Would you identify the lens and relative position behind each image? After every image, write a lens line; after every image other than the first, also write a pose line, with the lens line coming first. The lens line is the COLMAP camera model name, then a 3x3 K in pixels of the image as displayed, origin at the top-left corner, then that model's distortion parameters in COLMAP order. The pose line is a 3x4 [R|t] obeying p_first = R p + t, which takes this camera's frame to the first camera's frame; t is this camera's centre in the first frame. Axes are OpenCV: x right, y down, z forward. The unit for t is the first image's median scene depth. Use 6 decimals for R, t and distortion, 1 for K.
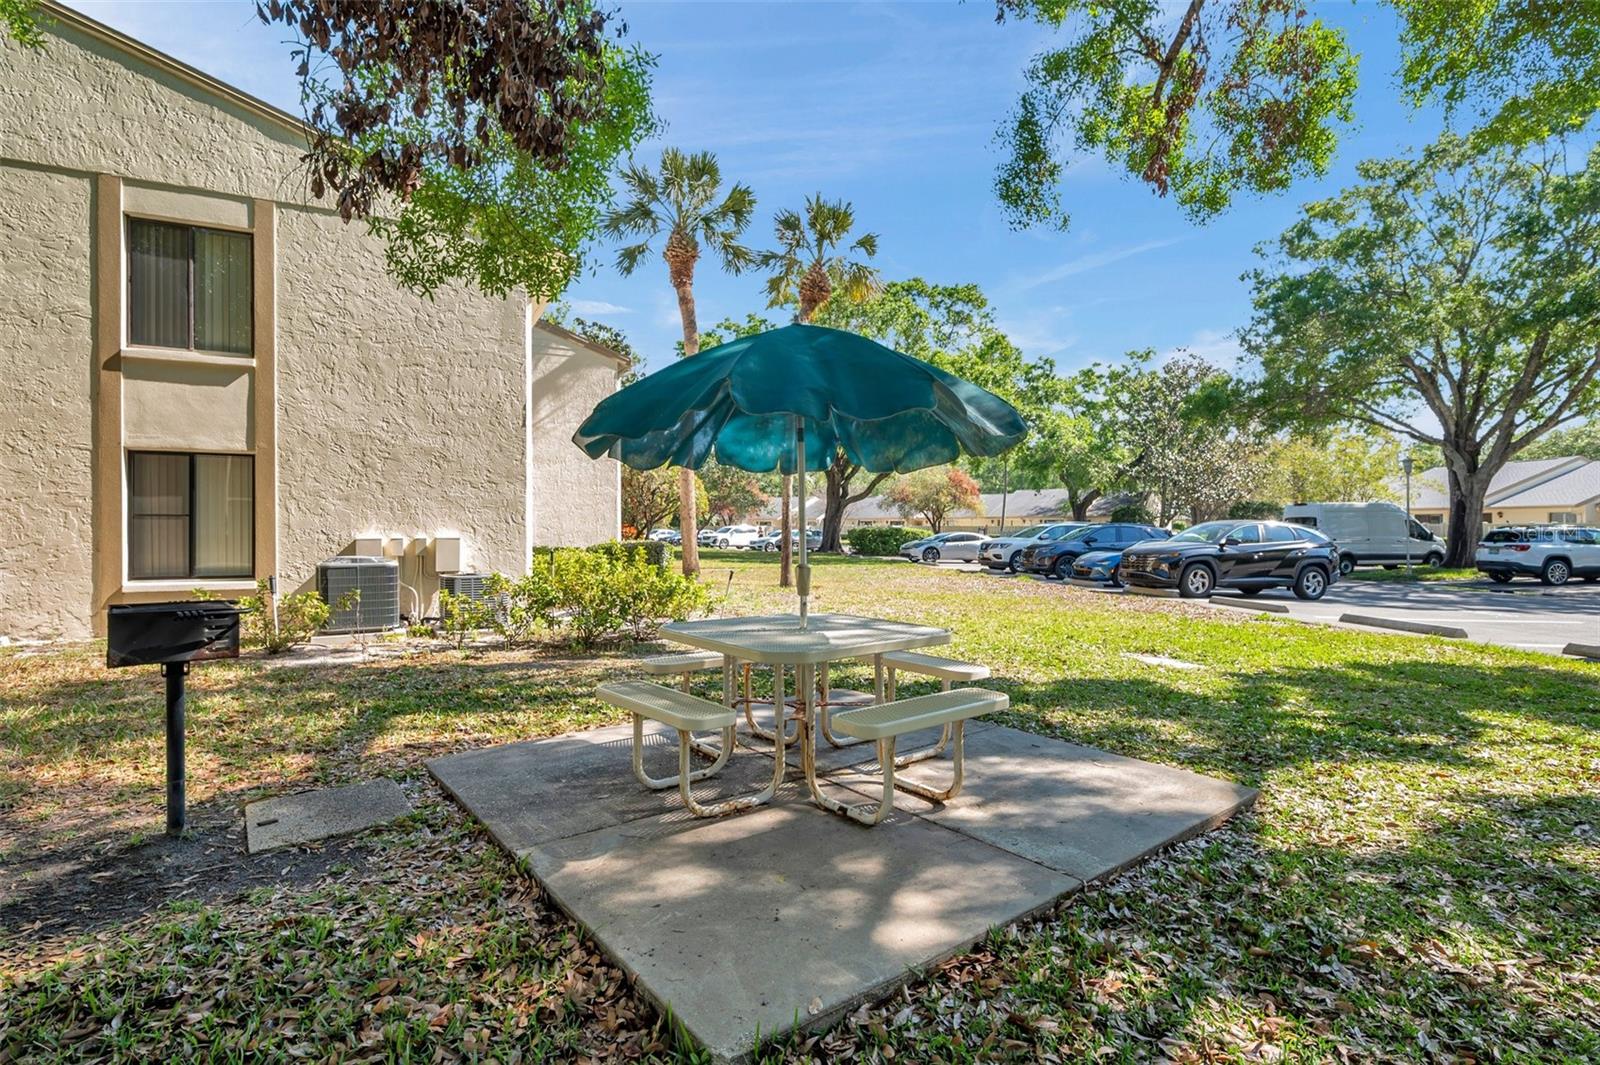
lens RADIAL K [[775.7, 0, 800.0], [0, 775.7, 532.5], [0, 0, 1]] dist [-0.002087, -0.000374]
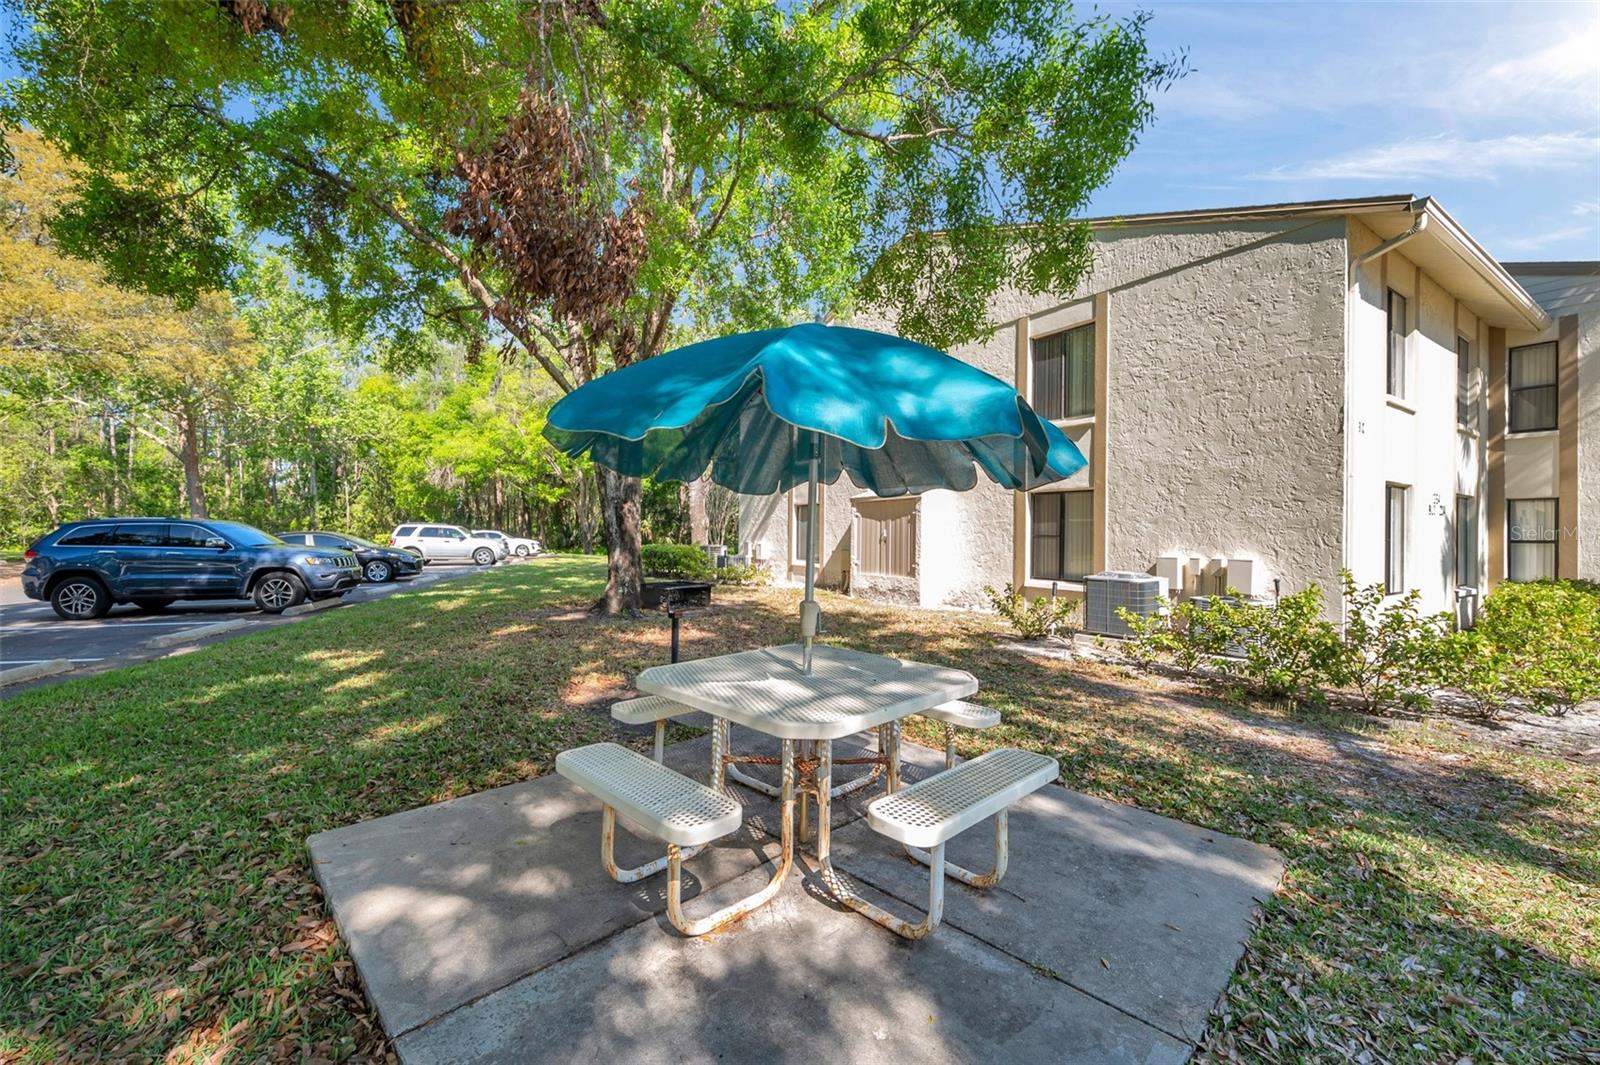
lens RADIAL K [[635.4, 0, 800.0], [0, 635.4, 532.5], [0, 0, 1]] dist [0.001404, 0.000341]
pose [[0.119116, 0.000002, -0.992880, 0.309787], [-0.019505, 0.999807, -0.002338, -0.016587], [0.992689, 0.019644, 0.119093, 0.391075]]
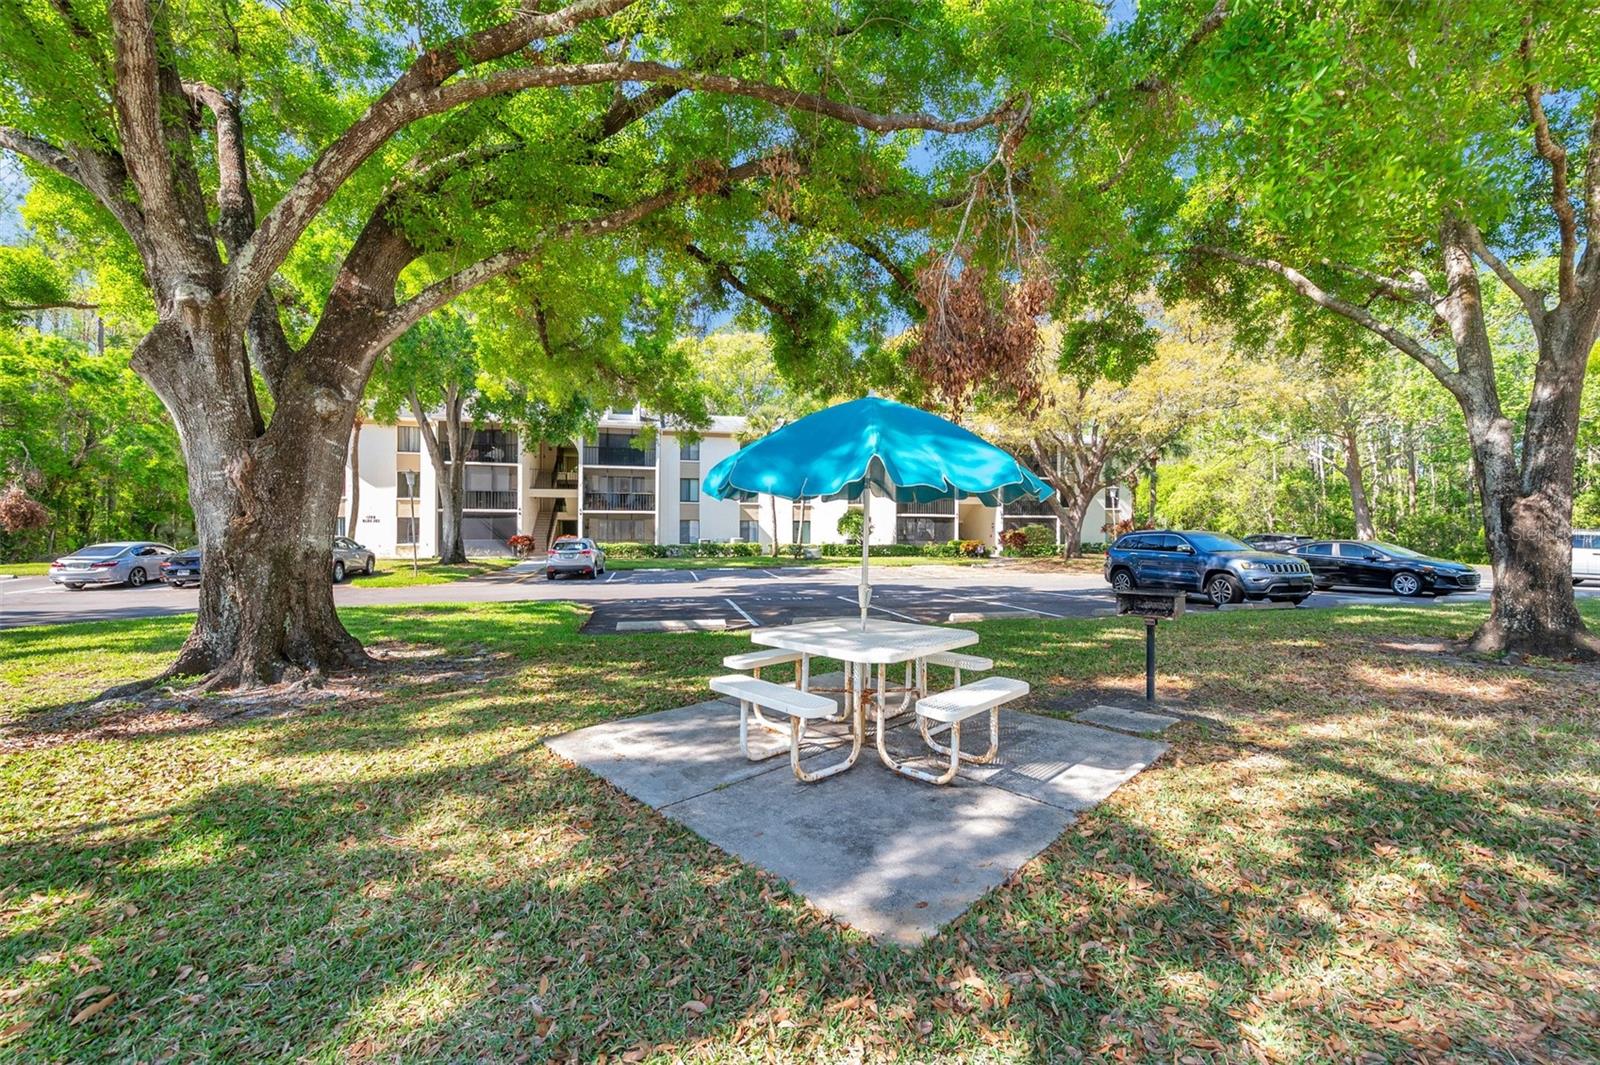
lens RADIAL K [[635.4, 0, 800.0], [0, 635.4, 532.5], [0, 0, 1]] dist [0.001404, 0.000341]
pose [[-0.993948, -0.002333, -0.109824, 0.099417], [-0.002901, 0.999983, 0.005015, -0.022644], [0.109811, 0.005303, -0.993938, 0.891275]]
